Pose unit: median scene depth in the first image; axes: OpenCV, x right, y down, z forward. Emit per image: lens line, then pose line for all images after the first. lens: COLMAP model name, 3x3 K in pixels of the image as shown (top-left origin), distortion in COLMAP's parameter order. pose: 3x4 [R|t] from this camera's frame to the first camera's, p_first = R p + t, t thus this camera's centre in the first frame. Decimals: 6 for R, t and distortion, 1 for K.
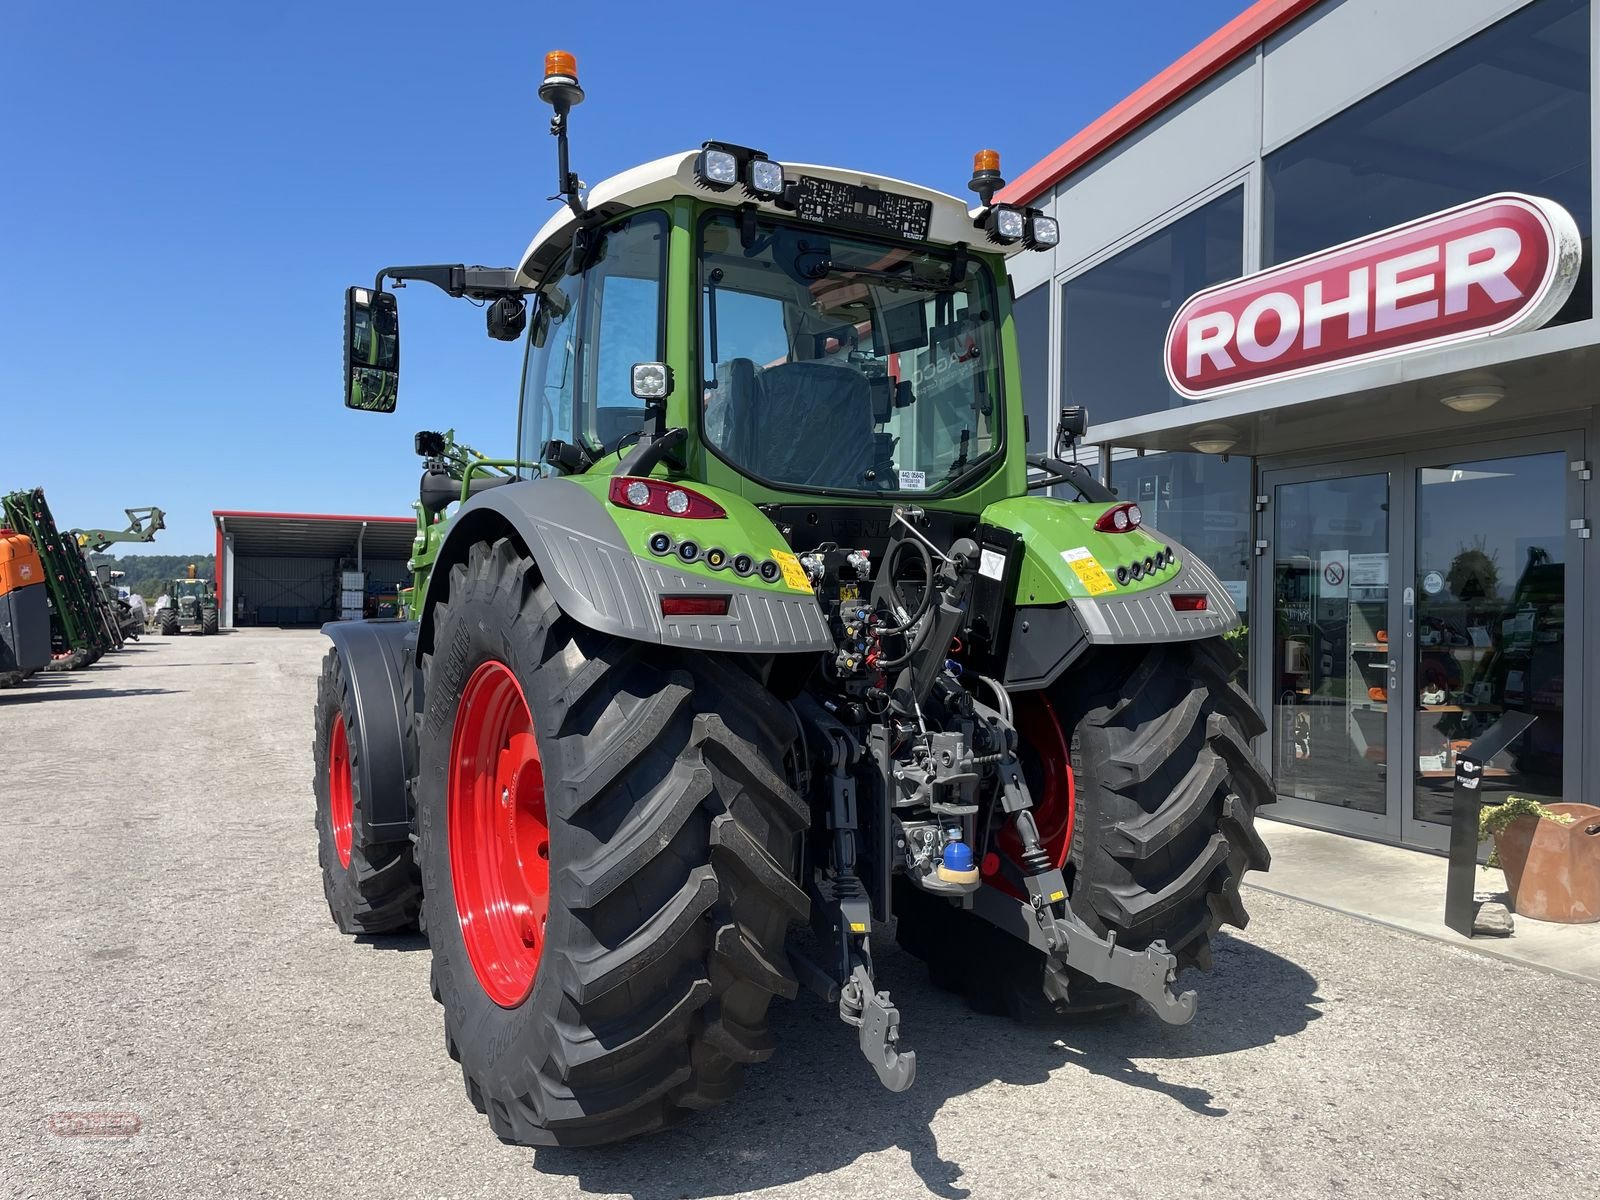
lens RADIAL K [[1206.8, 0, 795.1], [0, 1206.8, 602.8], [0, 0, 1]] dist [0.097188, -0.122947]
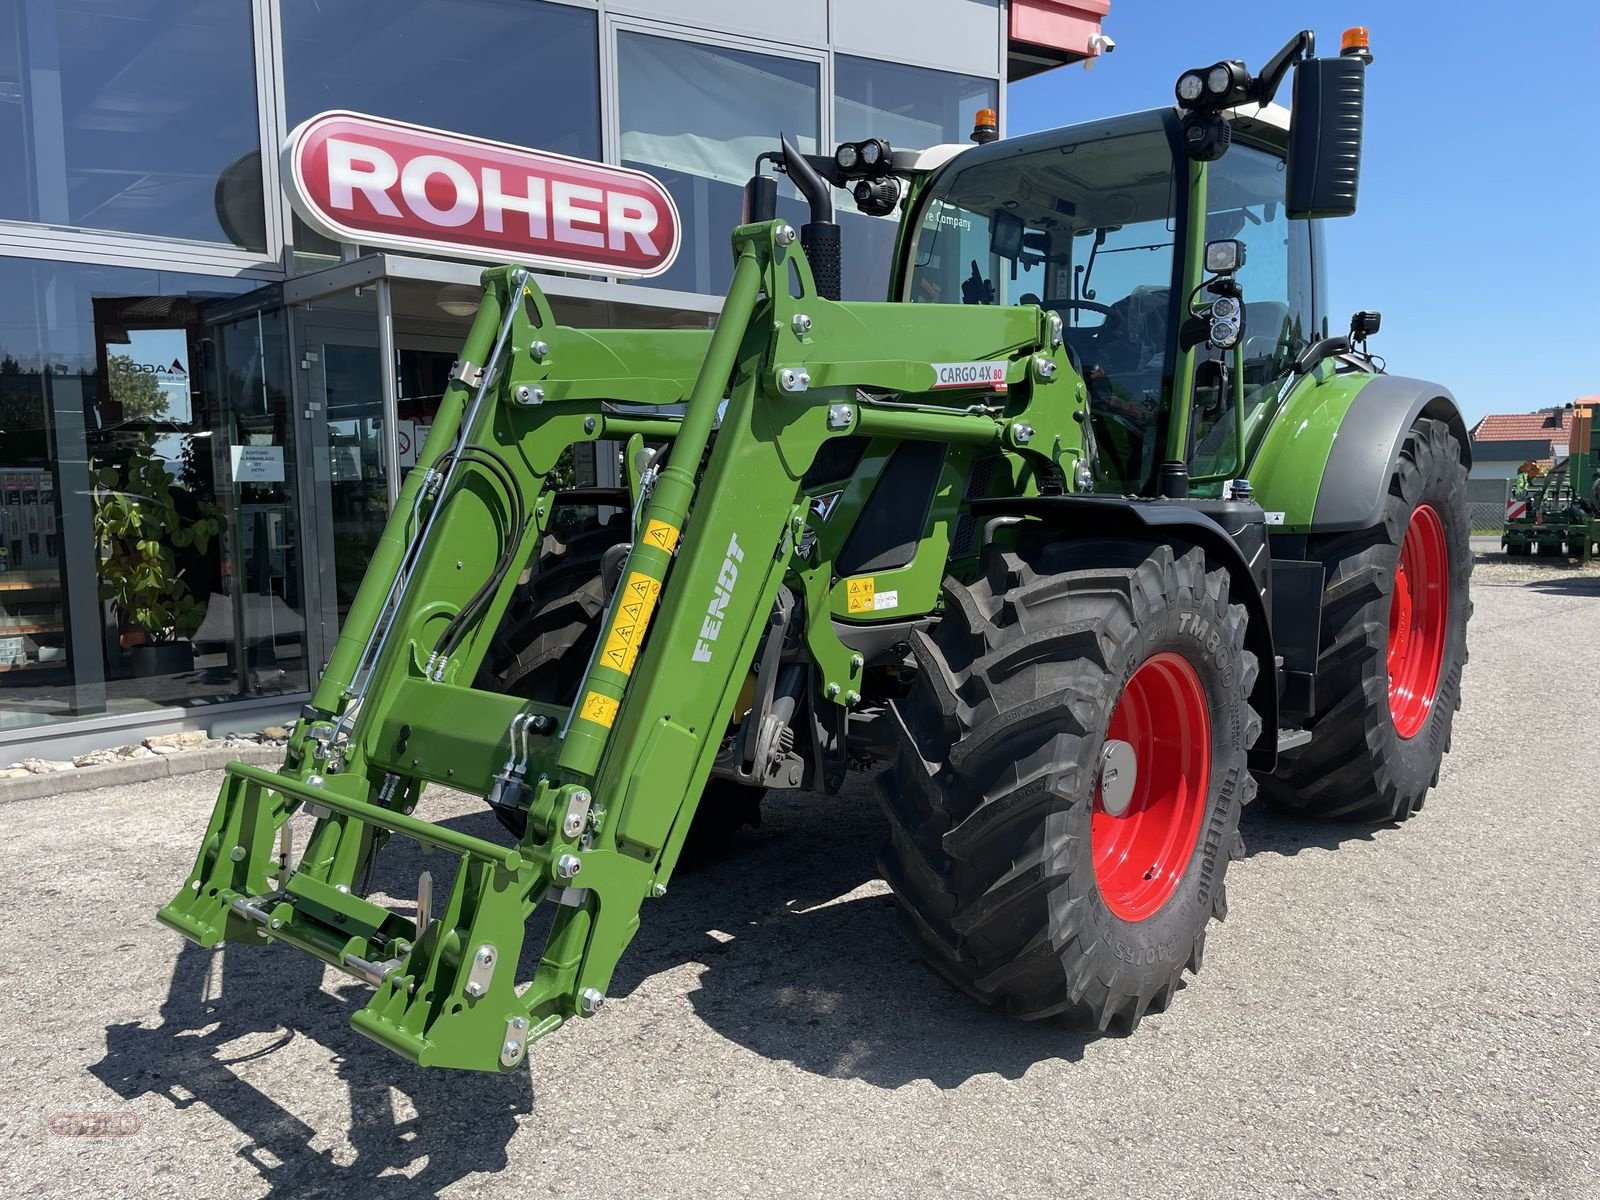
lens RADIAL K [[1204.3, 0, 800.0], [0, 1204.3, 600.0], [0, 0, 1]] dist [0.089028, -0.109964]
pose [[-0.326515, -0.099309, 0.939960, -1.210065], [0.006265, 0.994216, 0.107218, 0.000188], [-0.945171, 0.040897, -0.324004, 1.909828]]
